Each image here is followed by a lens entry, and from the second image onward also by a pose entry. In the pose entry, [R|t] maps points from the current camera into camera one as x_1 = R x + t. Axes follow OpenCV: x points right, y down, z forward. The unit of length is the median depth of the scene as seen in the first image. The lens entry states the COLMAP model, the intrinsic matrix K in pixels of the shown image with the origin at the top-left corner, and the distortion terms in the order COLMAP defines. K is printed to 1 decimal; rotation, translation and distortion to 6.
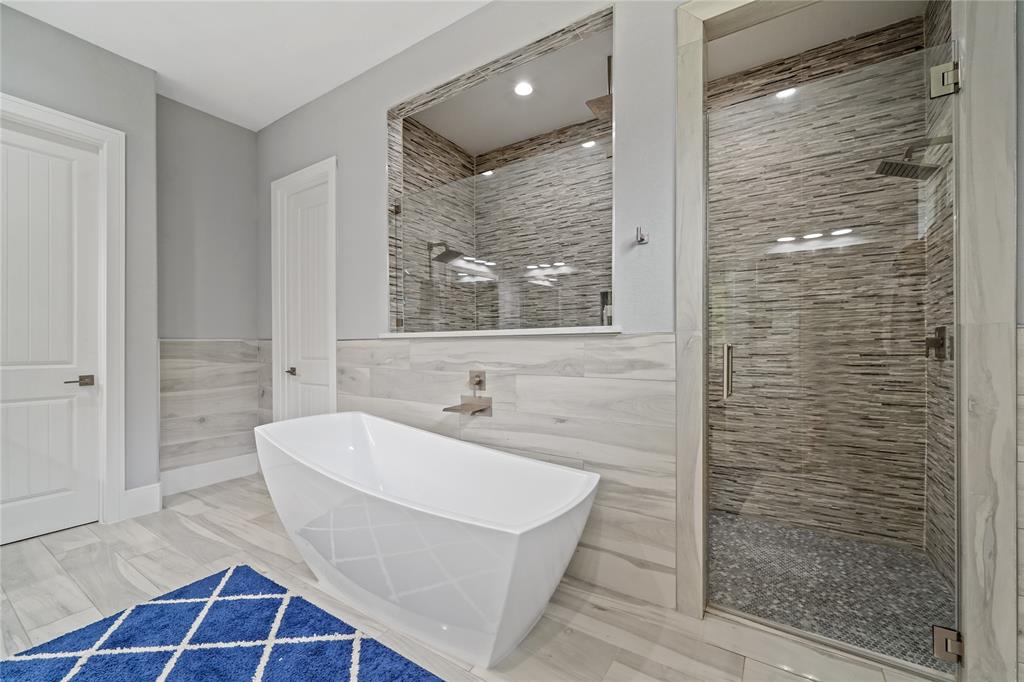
lens RADIAL K [[420.8, 0, 502.8], [0, 420.8, 345.7], [0, 0, 1]] dist [-0.000493, -0.000058]
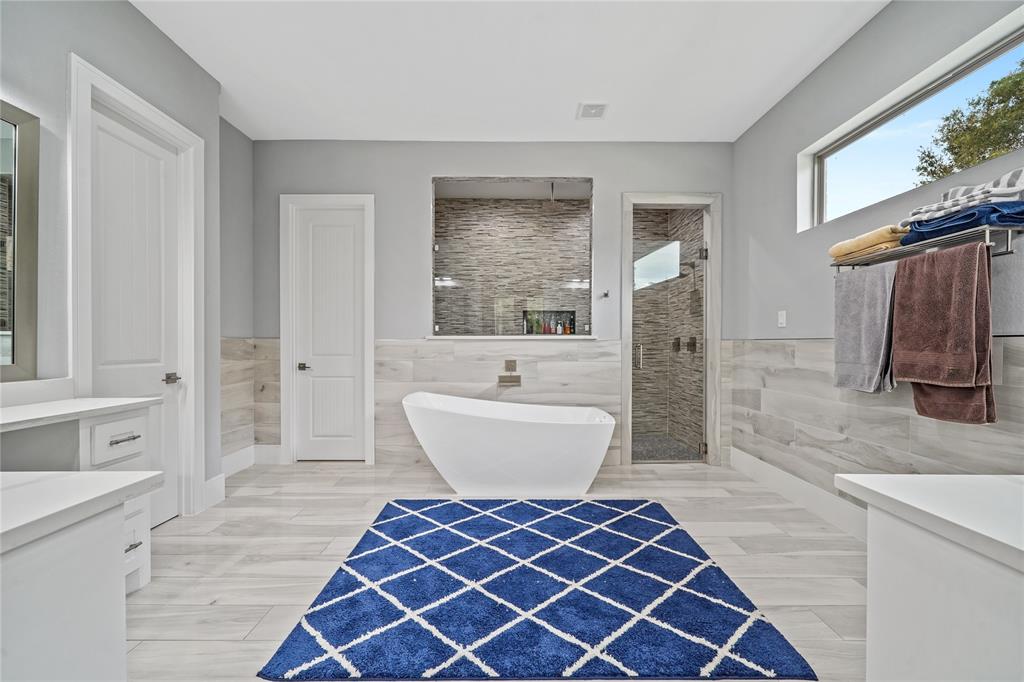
lens RADIAL K [[395.2, 0, 518.5], [0, 395.2, 344.2], [0, 0, 1]] dist [-0.000326, 0.000264]
pose [[0.815850, 0.002492, 0.578258, -0.880251], [-0.004800, 0.999985, 0.002463, -0.006085], [-0.578243, -0.004785, 0.815850, -0.272661]]
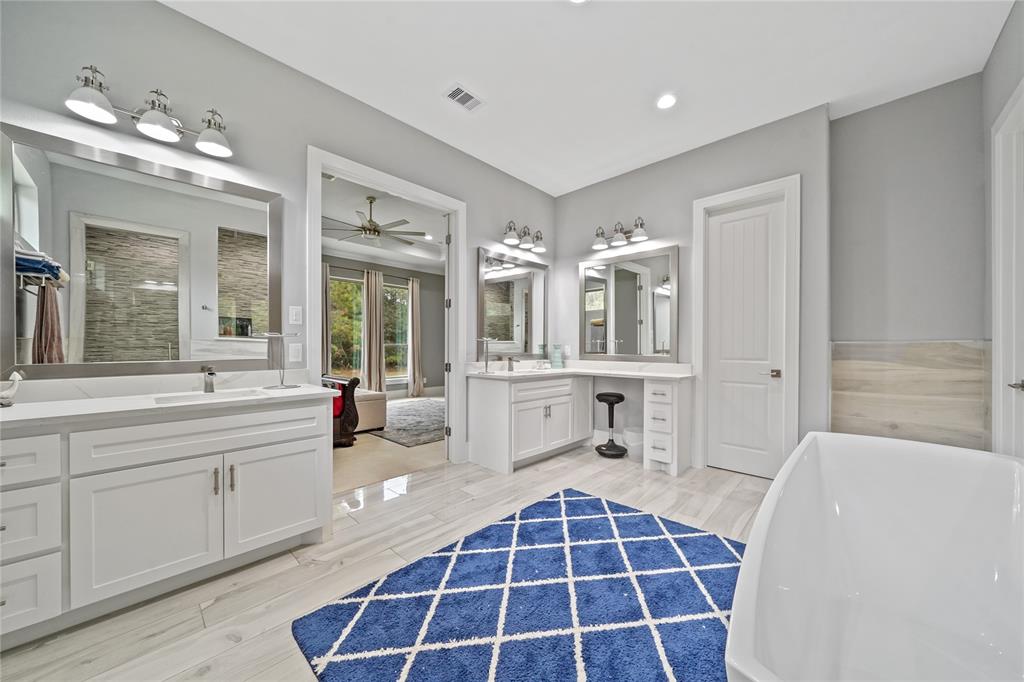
lens RADIAL K [[361.6, 0, 517.5], [0, 361.6, 351.1], [0, 0, 1]] dist [-0.009186, -0.000226]
pose [[-0.169292, 0.007312, -0.985539, 0.285427], [-0.004206, 0.999958, 0.008141, 0.005436], [0.985557, 0.005523, -0.169254, 0.393864]]
